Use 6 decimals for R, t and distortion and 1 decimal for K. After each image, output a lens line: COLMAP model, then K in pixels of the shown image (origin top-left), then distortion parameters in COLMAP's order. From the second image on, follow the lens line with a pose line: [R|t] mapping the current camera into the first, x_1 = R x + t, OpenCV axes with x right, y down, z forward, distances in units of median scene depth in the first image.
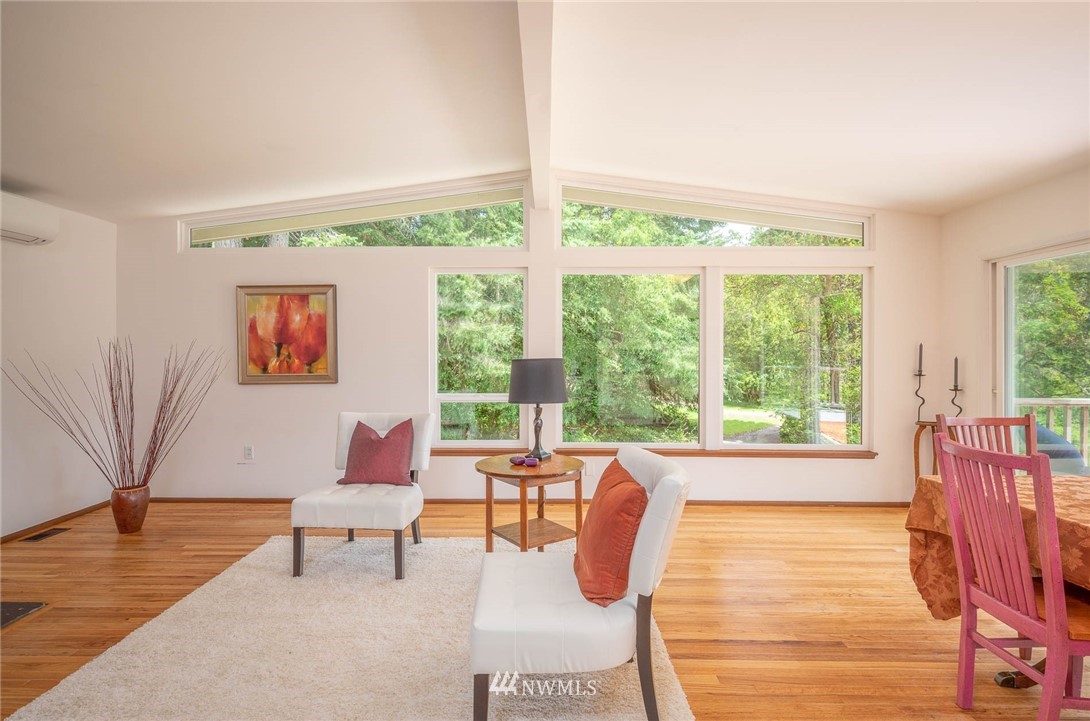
lens RADIAL K [[550.2, 0, 542.1], [0, 550.2, 360.5], [0, 0, 1]] dist [-0.004037, -0.000641]
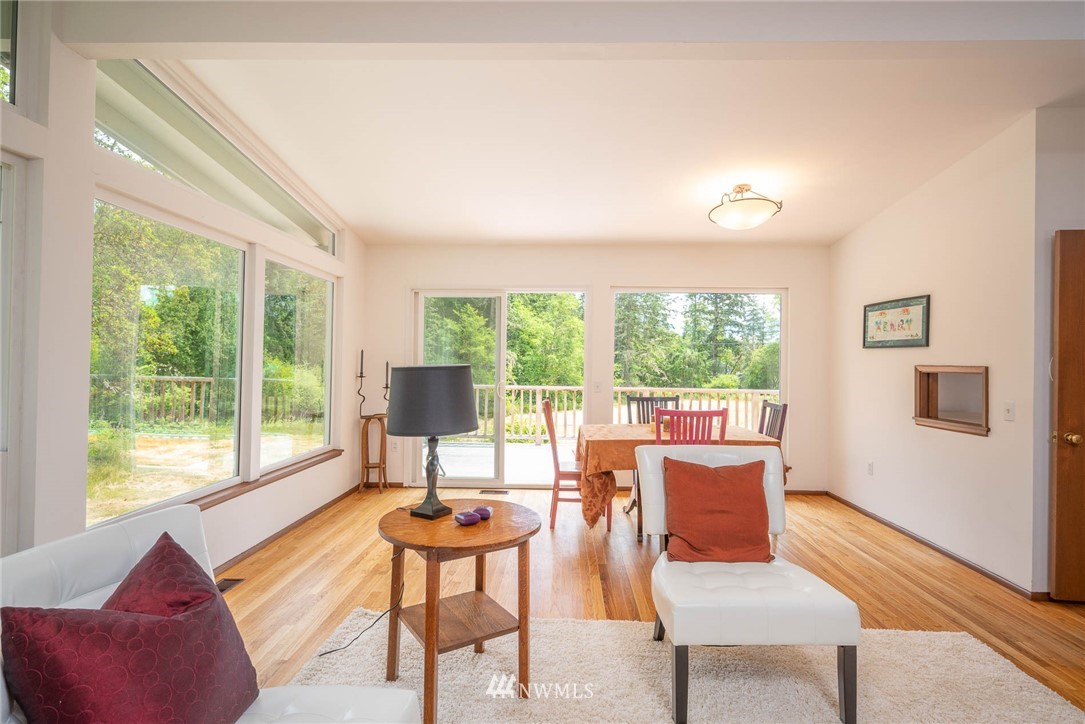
lens RADIAL K [[555.8, 0, 542.5], [0, 555.8, 362.0], [0, 0, 1]] dist [0.002286, 0.000226]
pose [[0.029013, -0.000103, 0.999579, -0.529423], [-0.003787, 0.999993, 0.000212, -0.006443], [-0.999572, -0.003792, 0.029012, 0.647115]]
